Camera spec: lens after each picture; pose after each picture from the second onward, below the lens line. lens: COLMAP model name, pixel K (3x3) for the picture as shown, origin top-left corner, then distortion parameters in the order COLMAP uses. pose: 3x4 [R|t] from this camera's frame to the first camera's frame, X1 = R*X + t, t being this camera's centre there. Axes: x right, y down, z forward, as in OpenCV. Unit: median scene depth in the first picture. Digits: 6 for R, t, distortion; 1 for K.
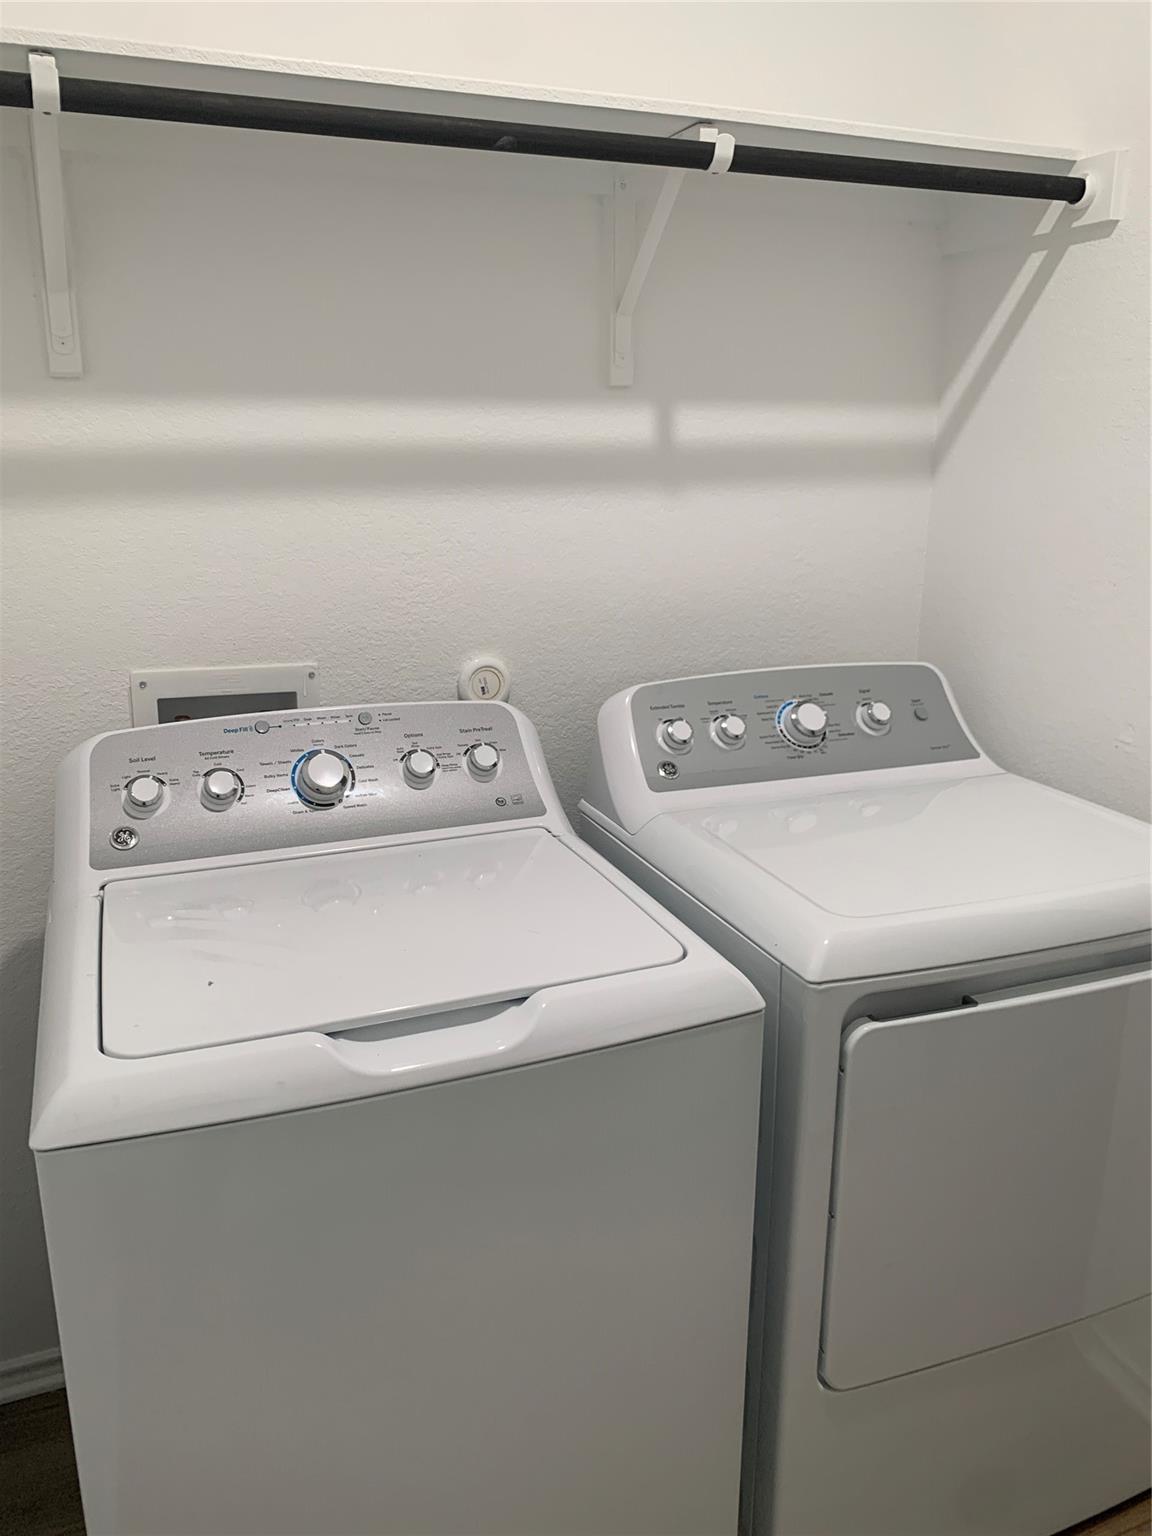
lens RADIAL K [[1181.6, 0, 571.9], [0, 1181.6, 796.6], [0, 0, 1]] dist [0.036340, -0.027178]
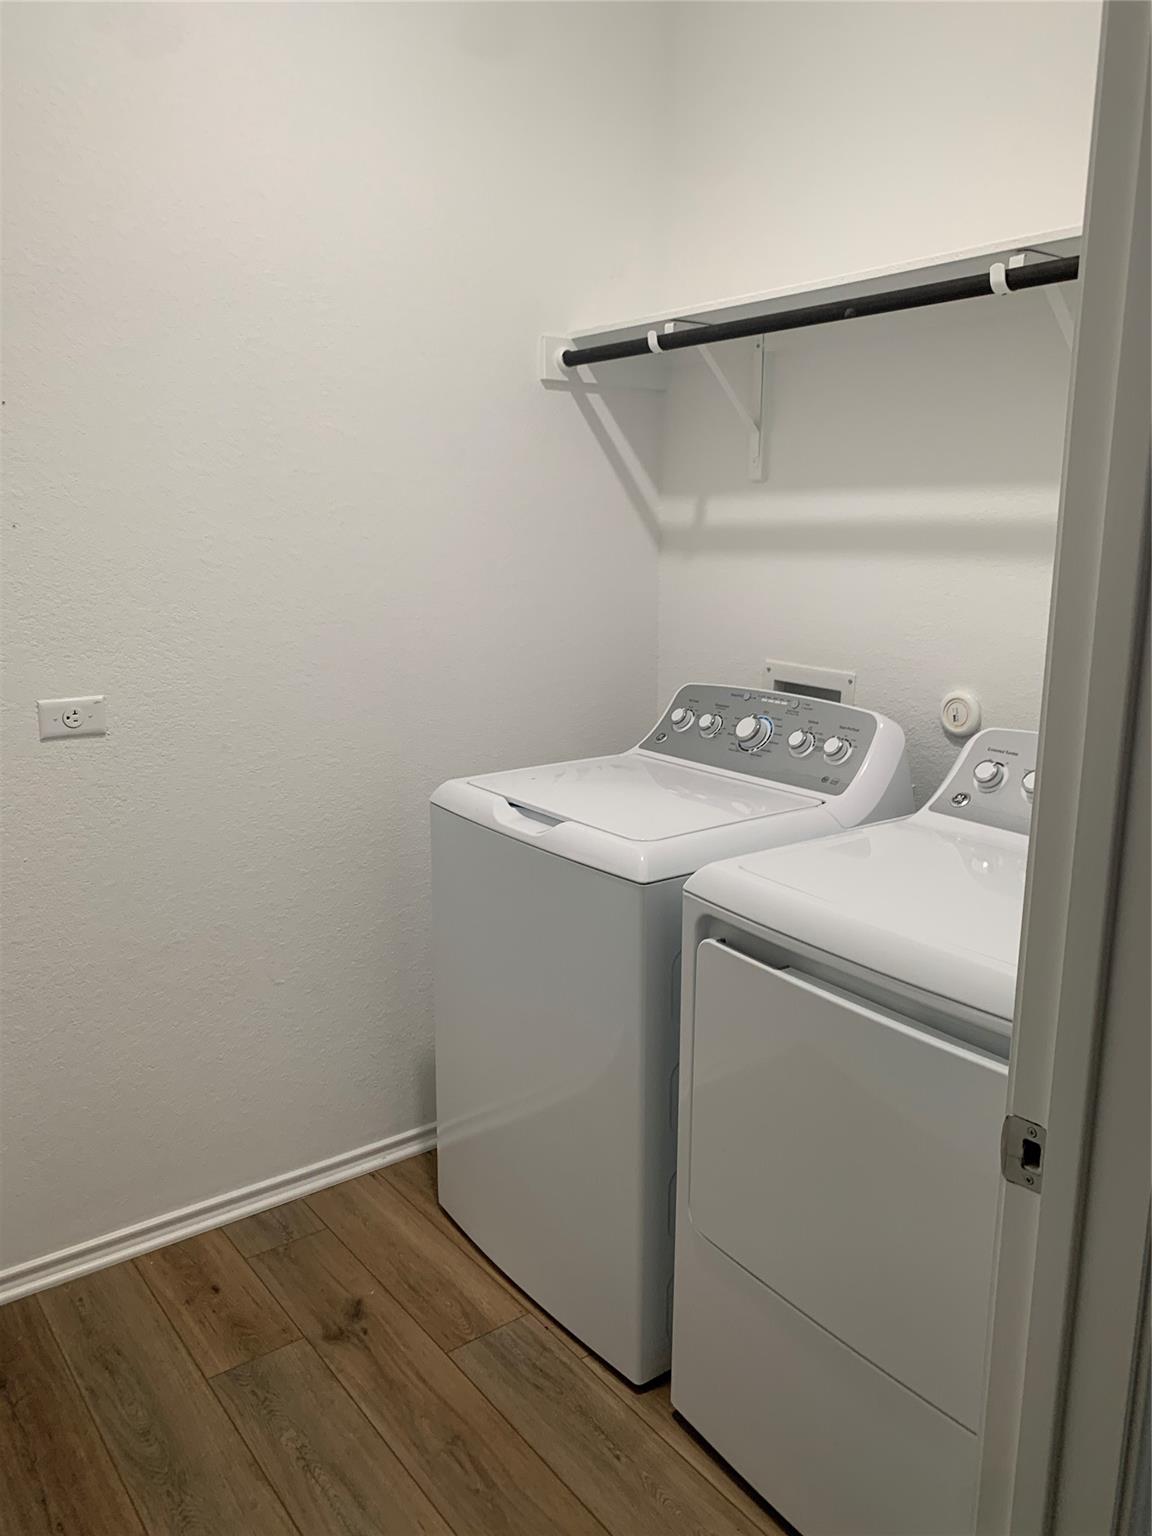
lens RADIAL K [[1168.9, 0, 576.0], [0, 1168.9, 768.0], [0, 0, 1]] dist [0.000457, 0.004329]
pose [[0.273015, 0.193841, -0.942278, 1.049176], [-0.285923, 0.951577, 0.112911, -0.071610], [0.918537, 0.238593, 0.315218, 0.307037]]
